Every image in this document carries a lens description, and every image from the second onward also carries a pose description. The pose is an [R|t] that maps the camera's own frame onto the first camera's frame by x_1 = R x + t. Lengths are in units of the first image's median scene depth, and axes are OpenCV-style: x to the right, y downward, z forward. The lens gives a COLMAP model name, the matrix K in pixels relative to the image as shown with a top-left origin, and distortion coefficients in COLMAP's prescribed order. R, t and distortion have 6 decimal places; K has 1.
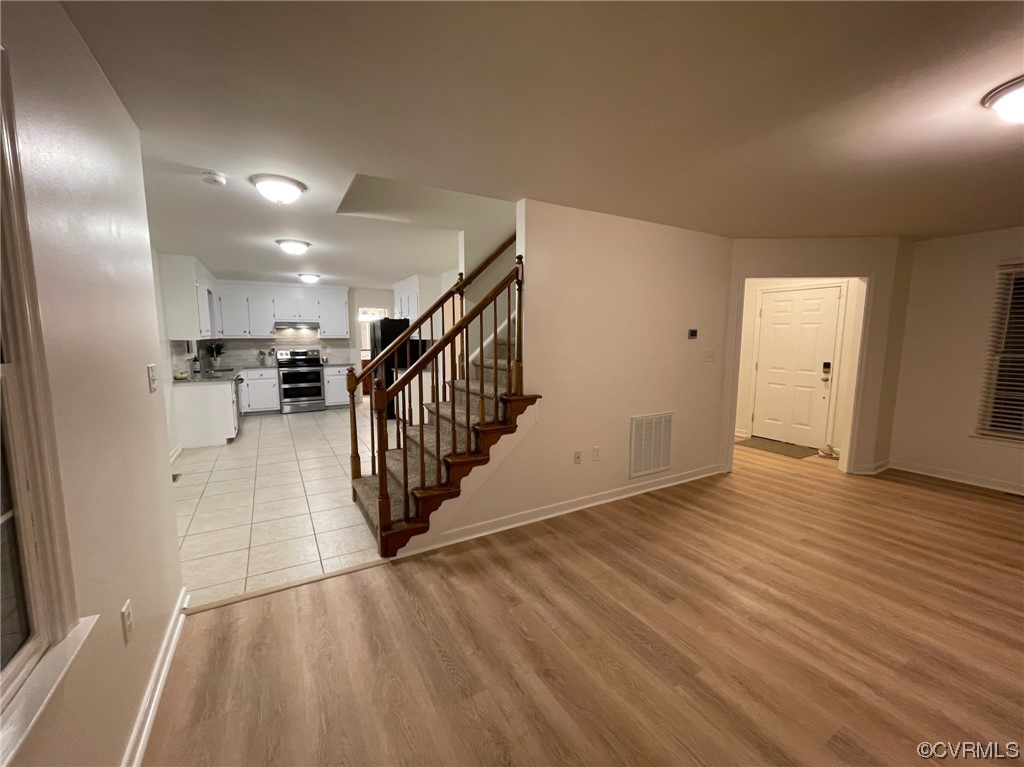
lens RADIAL K [[411.2, 0, 506.2], [0, 411.2, 386.2], [0, 0, 1]] dist [-0.000041, 0.000033]
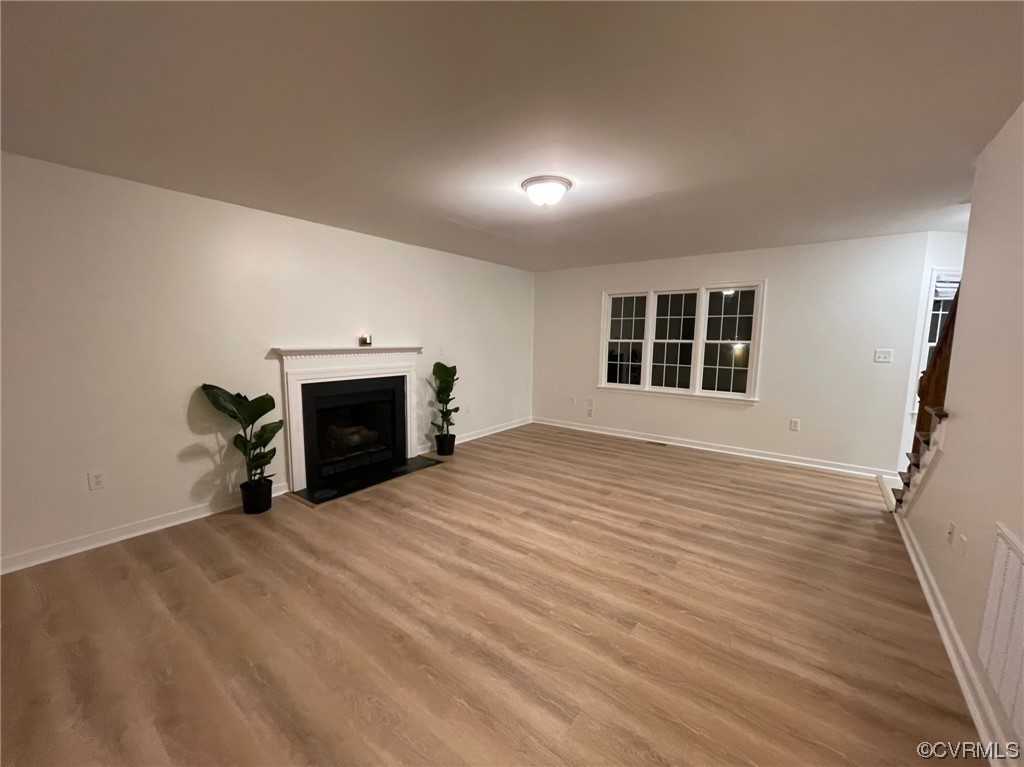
lens RADIAL K [[411.2, 0, 506.2], [0, 411.2, 386.2], [0, 0, 1]] dist [-0.000041, 0.000033]
pose [[-0.922246, 0.040053, -0.384524, 1.329862], [-0.053269, 0.971967, 0.229004, -0.185851], [0.382917, 0.231681, -0.894259, 1.639373]]
